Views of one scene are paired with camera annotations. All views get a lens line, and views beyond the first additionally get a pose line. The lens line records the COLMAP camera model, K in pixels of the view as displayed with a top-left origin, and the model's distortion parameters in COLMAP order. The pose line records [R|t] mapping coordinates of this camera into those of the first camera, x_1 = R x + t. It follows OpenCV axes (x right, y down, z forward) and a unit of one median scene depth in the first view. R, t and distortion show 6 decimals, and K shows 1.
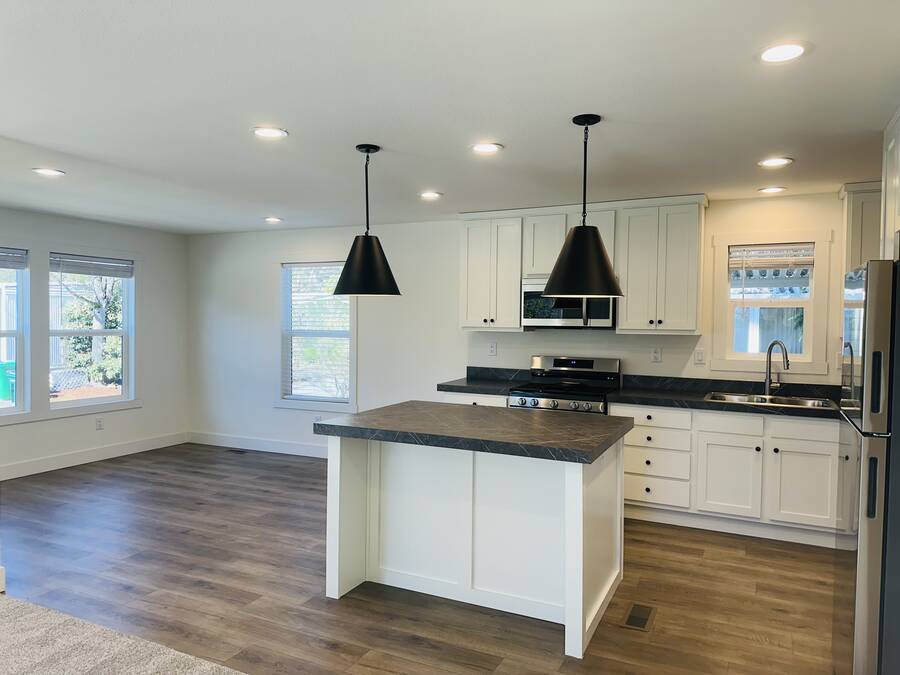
lens RADIAL K [[631.7, 0, 450.0], [0, 631.7, 337.5], [0, 0, 1]] dist [0.070692, -0.104541]
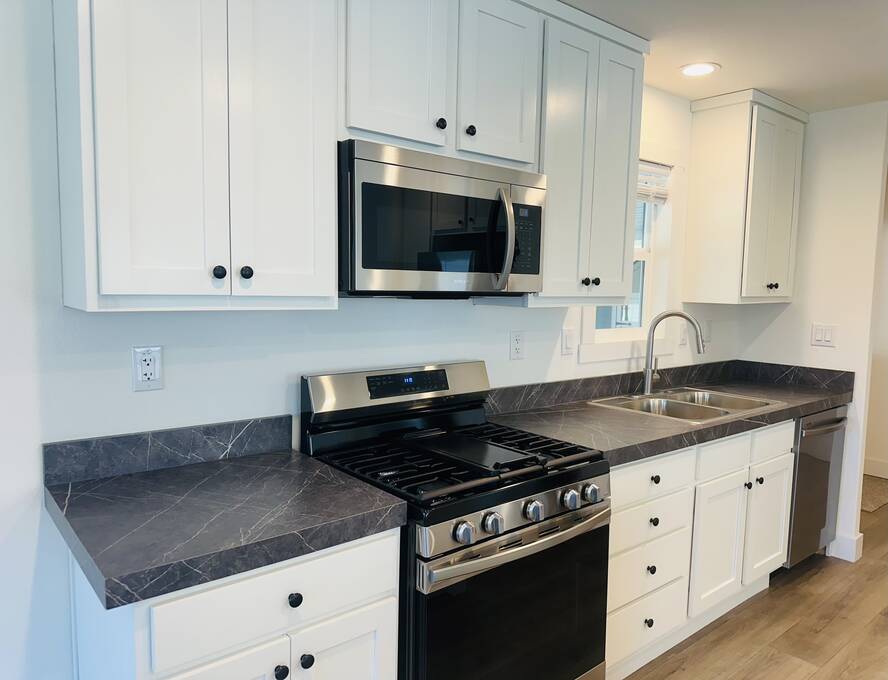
lens RADIAL K [[629.1, 0, 444.0], [0, 629.1, 340.0], [0, 0, 1]] dist [0.113799, -0.166508]
pose [[0.413763, -0.084208, 0.906482, -0.180871], [0.012102, 0.996134, 0.087012, -0.023756], [-0.910304, -0.025032, 0.413182, 0.929145]]
